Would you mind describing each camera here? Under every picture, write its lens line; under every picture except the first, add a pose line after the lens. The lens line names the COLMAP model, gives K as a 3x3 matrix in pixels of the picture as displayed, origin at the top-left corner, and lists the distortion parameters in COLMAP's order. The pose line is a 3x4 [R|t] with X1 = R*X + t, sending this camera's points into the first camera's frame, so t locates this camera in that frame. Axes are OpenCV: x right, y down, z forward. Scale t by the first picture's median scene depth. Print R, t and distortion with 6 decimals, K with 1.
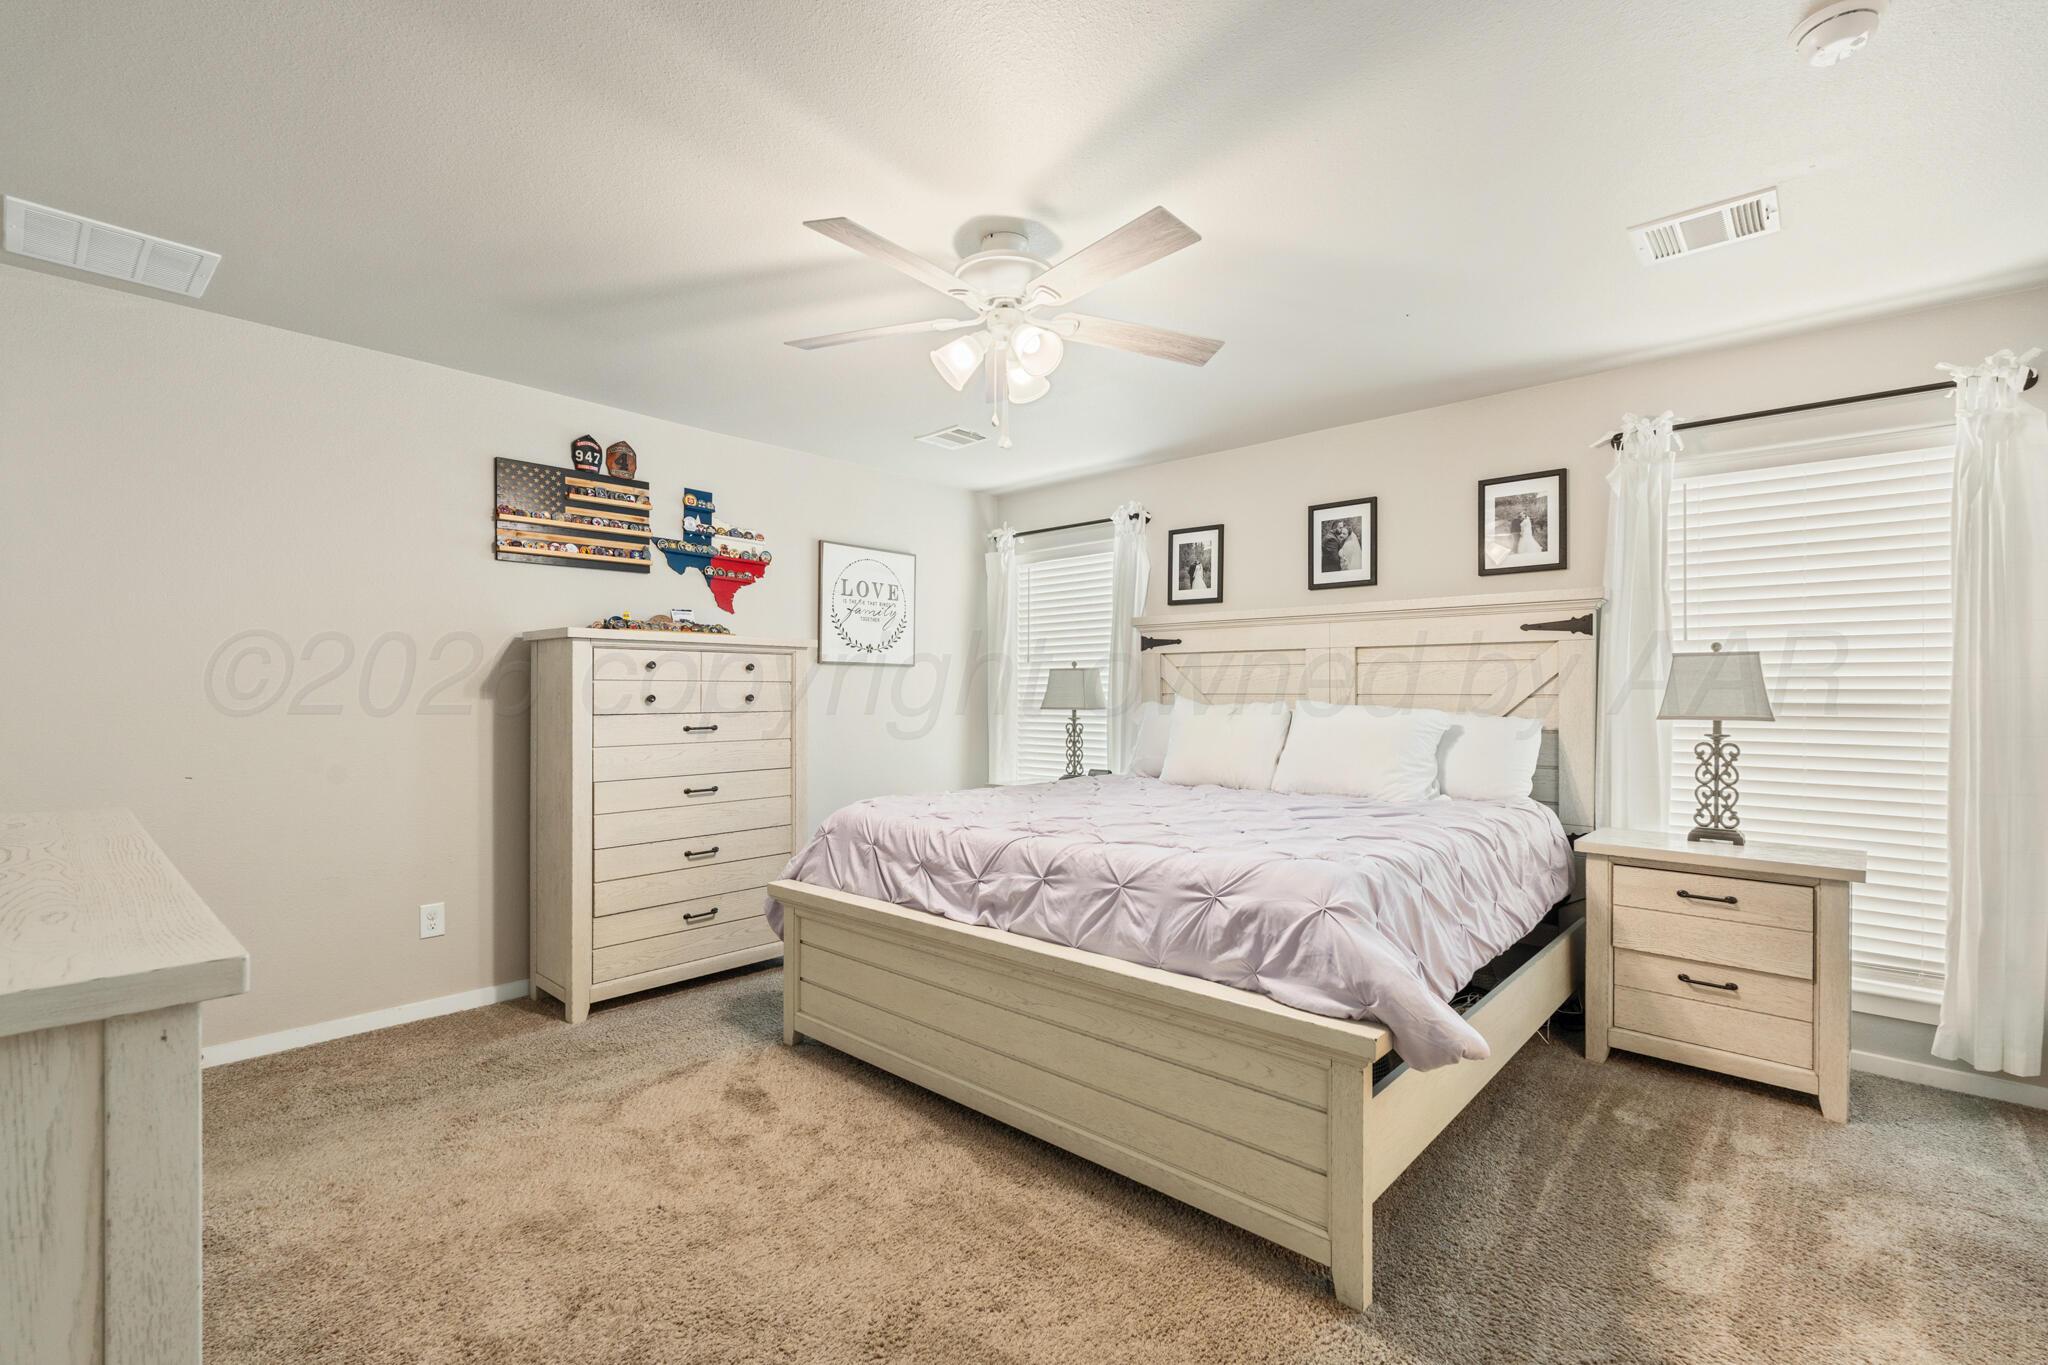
lens RADIAL K [[900.9, 0, 1061.6], [0, 900.9, 699.8], [0, 0, 1]] dist [-0.005355, 0.000232]
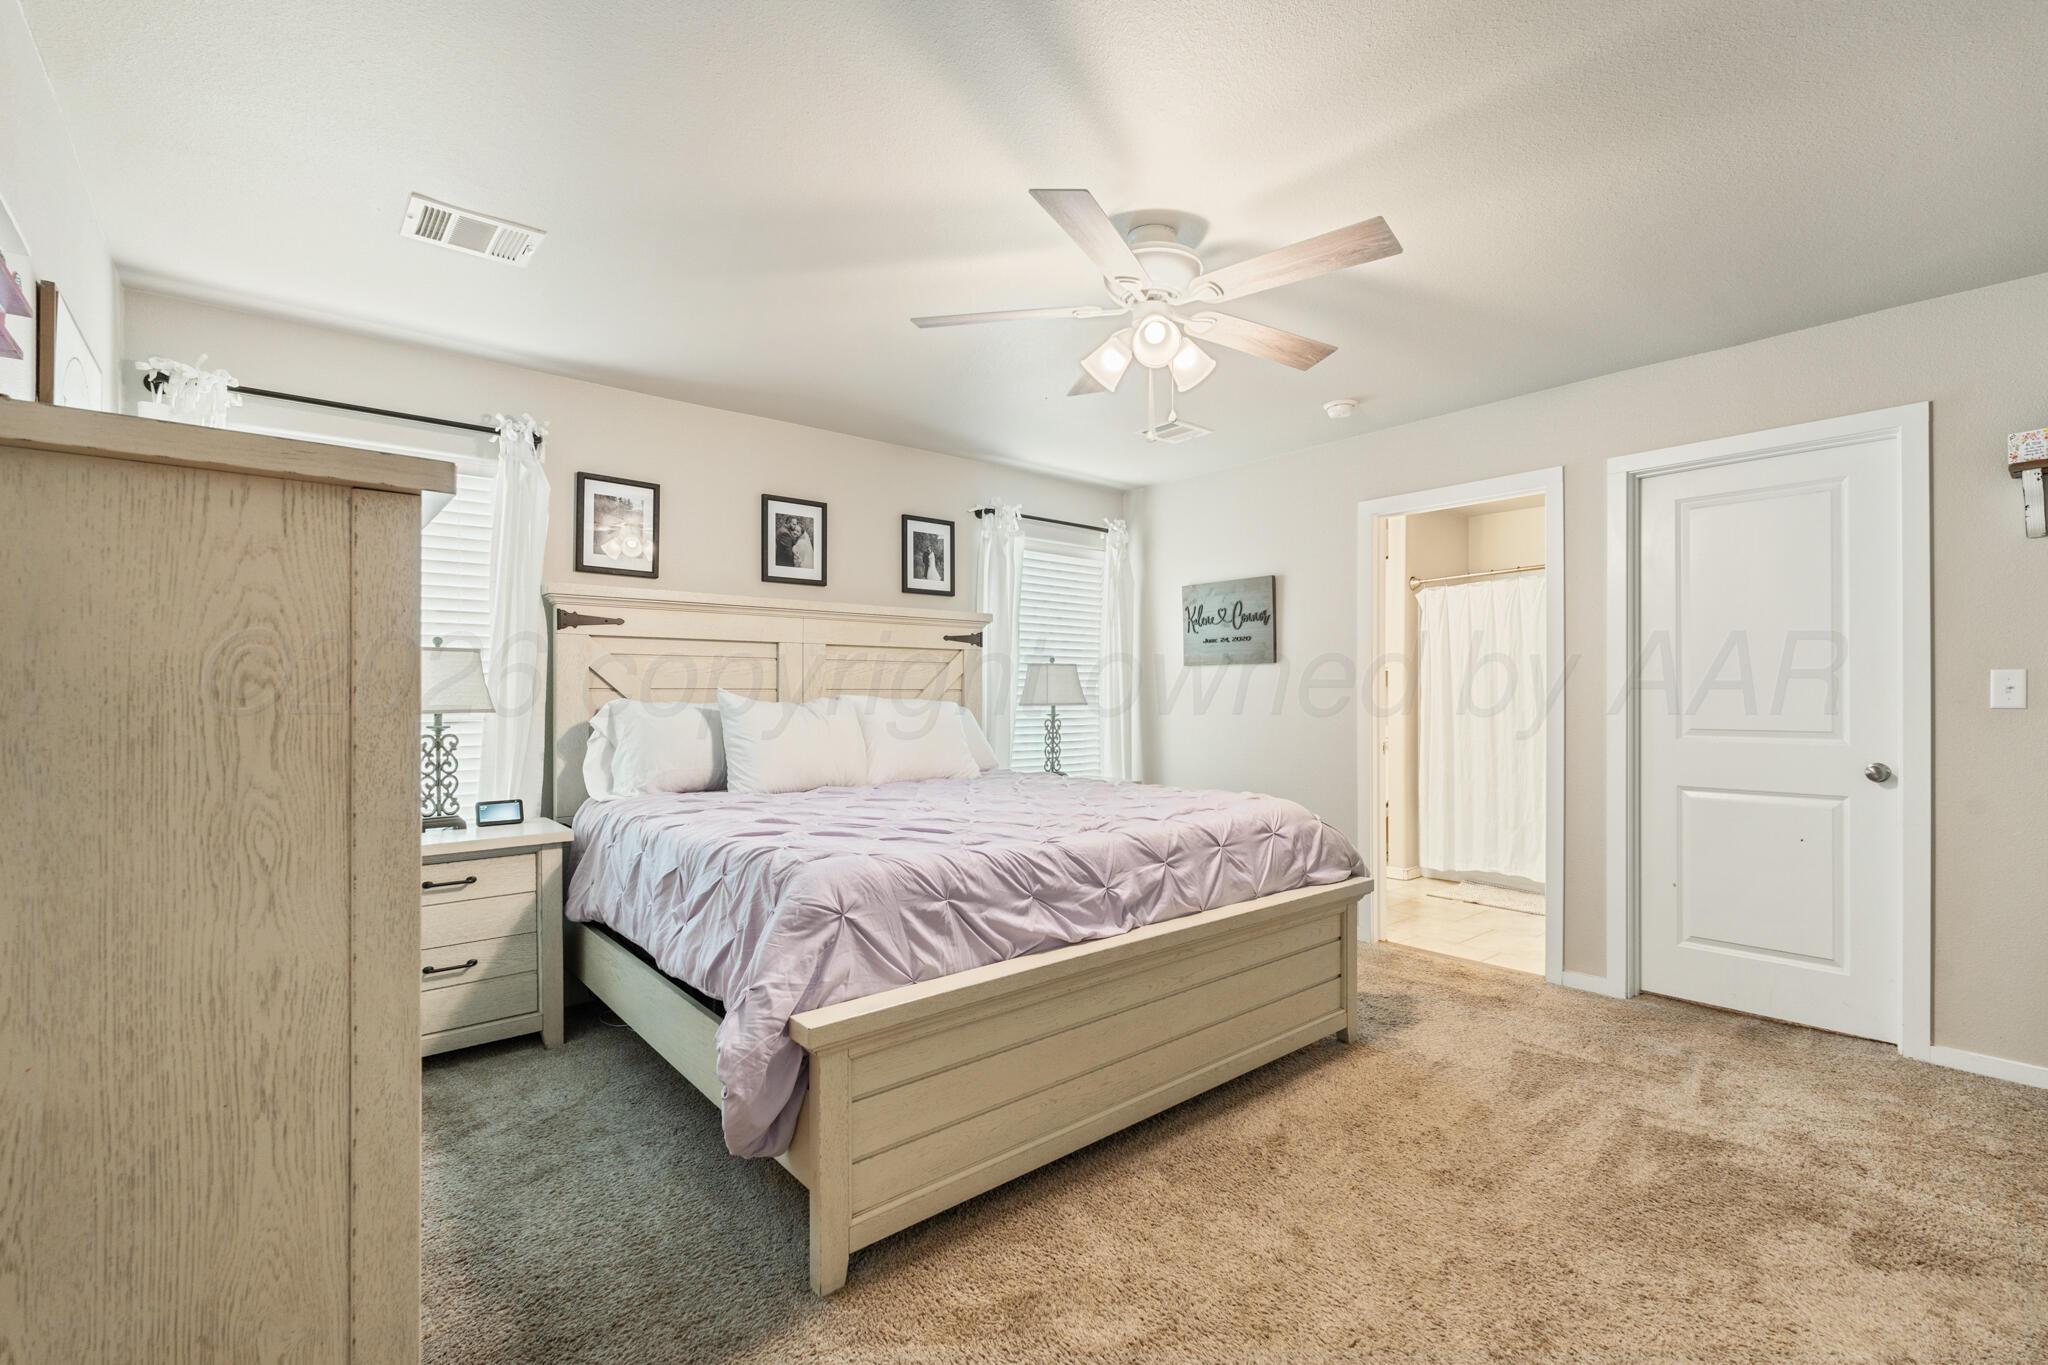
lens RADIAL K [[900.9, 0, 1026.4], [0, 900.9, 683.2], [0, 0, 1]] dist [-0.005355, 0.000232]
pose [[0.150438, 0.005430, 0.988605, -0.654450], [0.004399, 0.999971, -0.006162, -0.005162], [-0.988610, 0.005276, 0.150410, 0.594041]]
